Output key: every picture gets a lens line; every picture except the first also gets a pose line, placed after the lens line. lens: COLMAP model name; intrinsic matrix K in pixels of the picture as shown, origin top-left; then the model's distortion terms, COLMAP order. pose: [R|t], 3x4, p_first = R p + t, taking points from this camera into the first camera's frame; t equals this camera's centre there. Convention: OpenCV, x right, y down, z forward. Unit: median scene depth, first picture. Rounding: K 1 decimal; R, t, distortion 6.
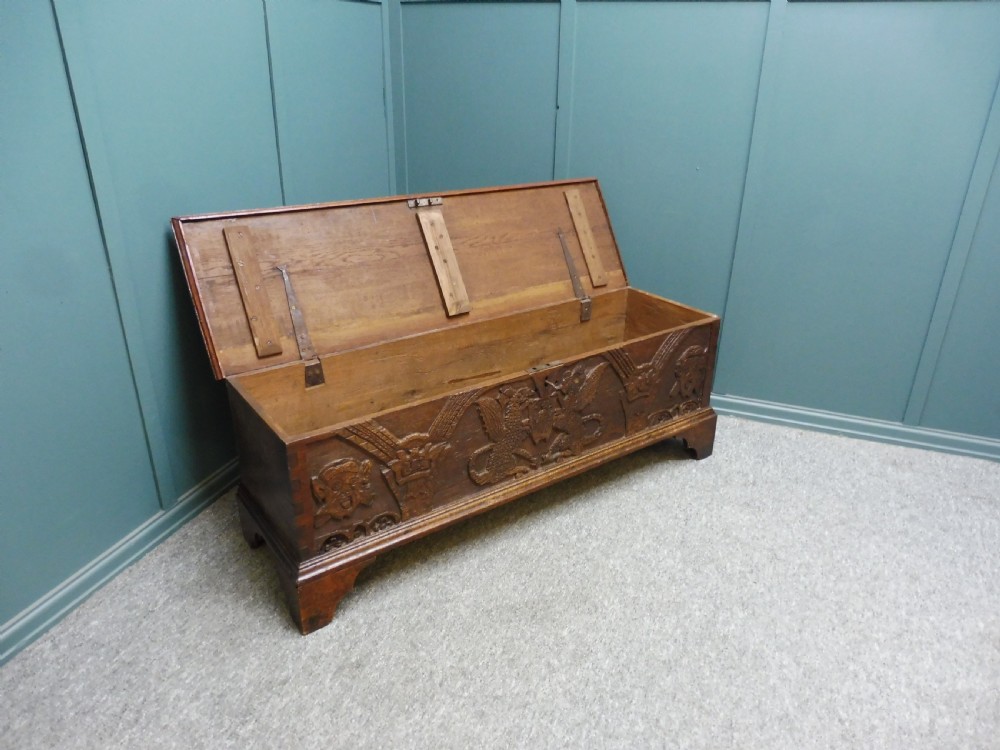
lens RADIAL K [[727.6, 0, 505.5], [0, 727.6, 380.0], [0, 0, 1]] dist [-0.050159, 0.015534]
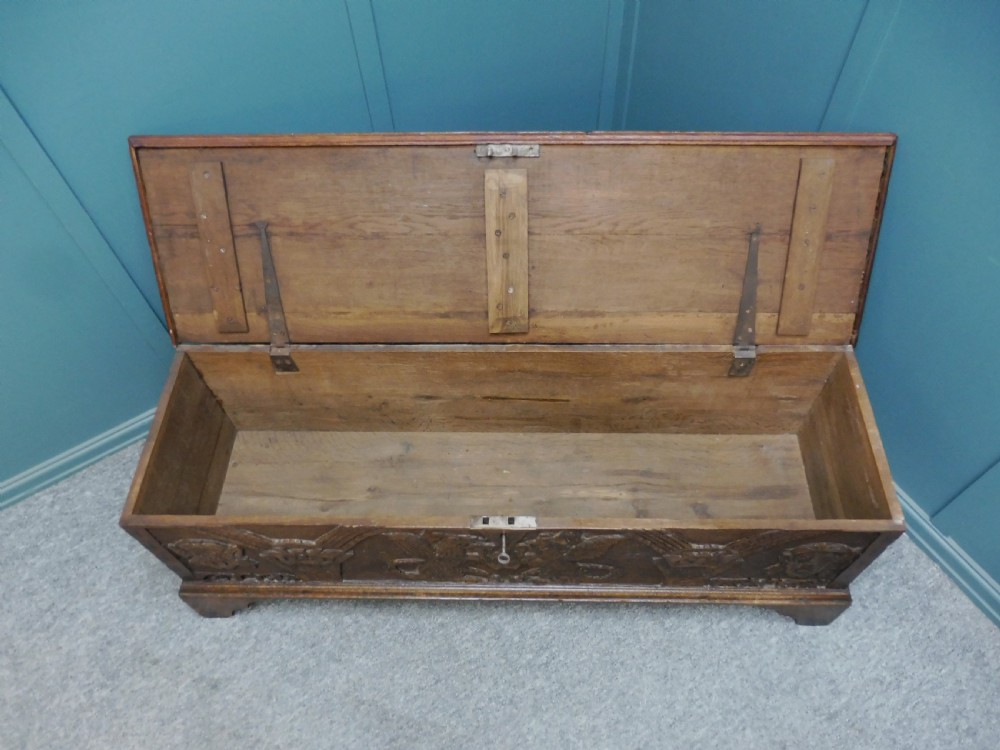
lens RADIAL K [[727.6, 0, 503.5], [0, 727.6, 388.5], [0, 0, 1]] dist [-0.050159, 0.015534]
pose [[0.788991, 0.485186, -0.376946, 0.247709], [-0.209211, 0.789007, 0.577667, -0.507188], [0.577689, -0.376912, 0.724026, 0.553187]]
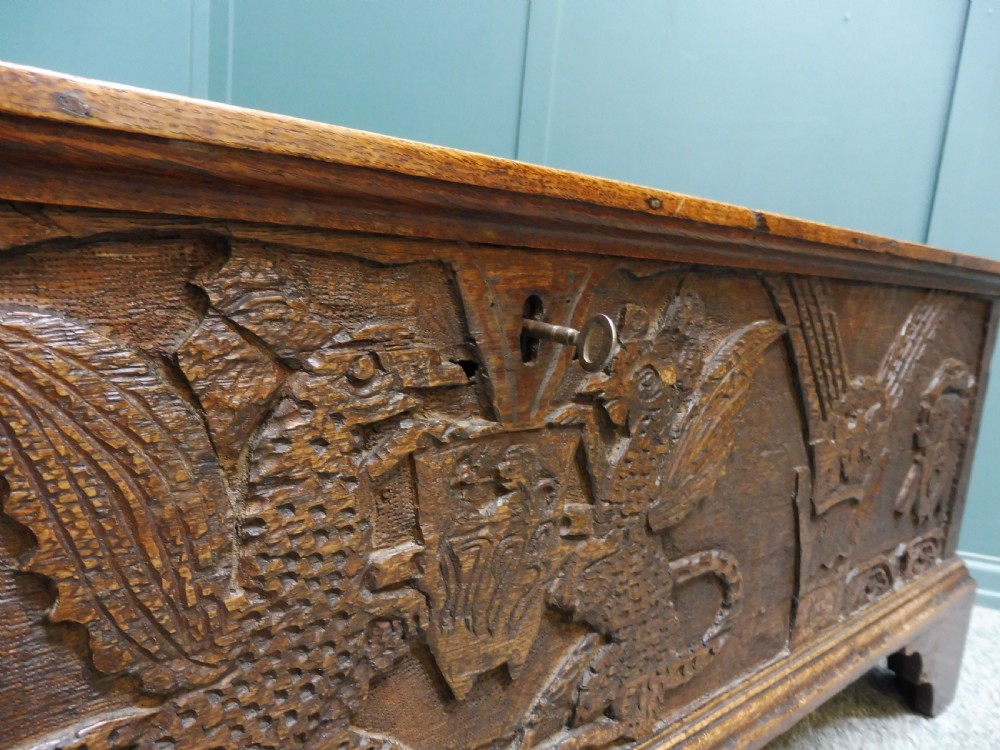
lens RADIAL K [[727.6, 0, 502.5], [0, 727.6, 383.9], [0, 0, 1]] dist [-0.050159, 0.015534]
pose [[0.995169, 0.054589, 0.081595, 0.035996], [-0.033103, 0.969061, -0.244590, 0.058464], [-0.092423, 0.240707, 0.966187, 0.836652]]
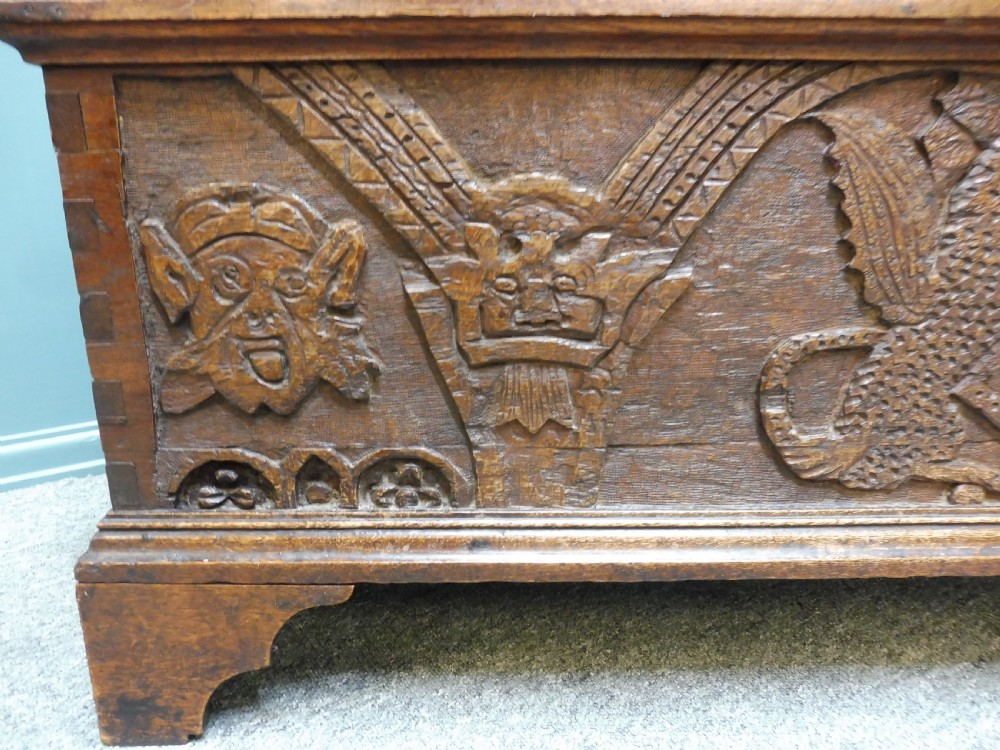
lens RADIAL K [[727.6, 0, 501.8], [0, 727.6, 385.3], [0, 0, 1]] dist [-0.050159, 0.015534]
pose [[0.811590, 0.146484, -0.565566, 0.023207], [-0.226919, 0.971090, -0.074113, 0.156080], [0.538359, 0.188487, 0.821366, 0.702123]]
